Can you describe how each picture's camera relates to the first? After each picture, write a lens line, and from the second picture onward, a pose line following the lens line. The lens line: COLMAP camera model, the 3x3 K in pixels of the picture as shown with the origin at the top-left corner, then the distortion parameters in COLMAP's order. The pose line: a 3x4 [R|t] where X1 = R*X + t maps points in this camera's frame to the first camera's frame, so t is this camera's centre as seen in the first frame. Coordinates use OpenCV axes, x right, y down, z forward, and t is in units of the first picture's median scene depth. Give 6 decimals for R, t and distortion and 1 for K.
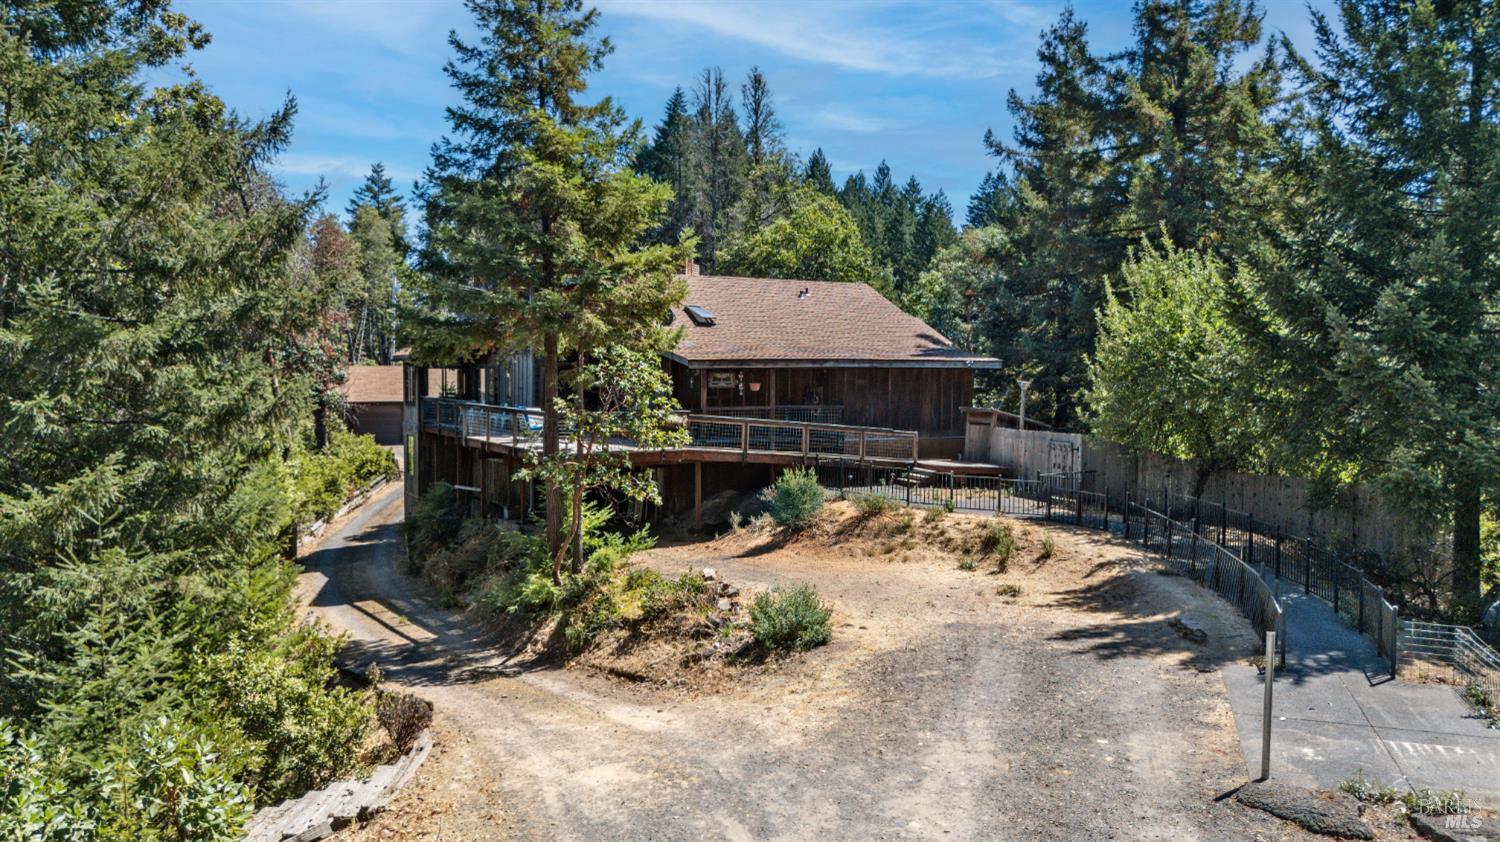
lens RADIAL K [[1120.0, 0, 750.0], [0, 1120.0, 421.0], [0, 0, 1]] dist [0.102932, -0.115345]
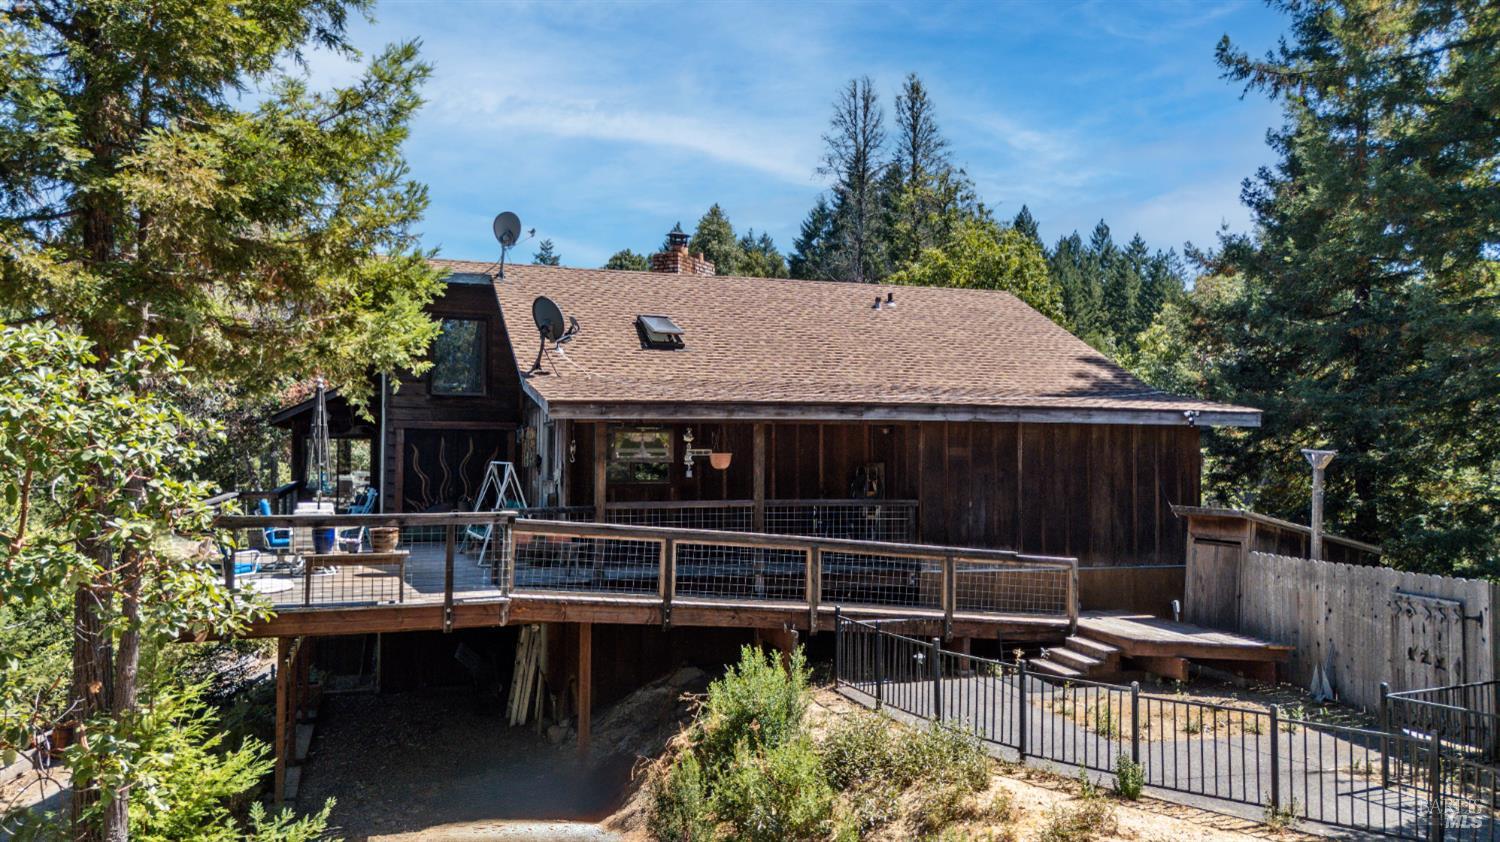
lens RADIAL K [[1068.1, 0, 750.0], [0, 1068.1, 421.0], [0, 0, 1]] dist [0.004609, 0.001937]
pose [[0.976262, -0.006345, -0.216502, 0.109675], [-0.011445, 0.996663, -0.080819, -0.009804], [0.216292, 0.081379, 0.972931, 0.514063]]
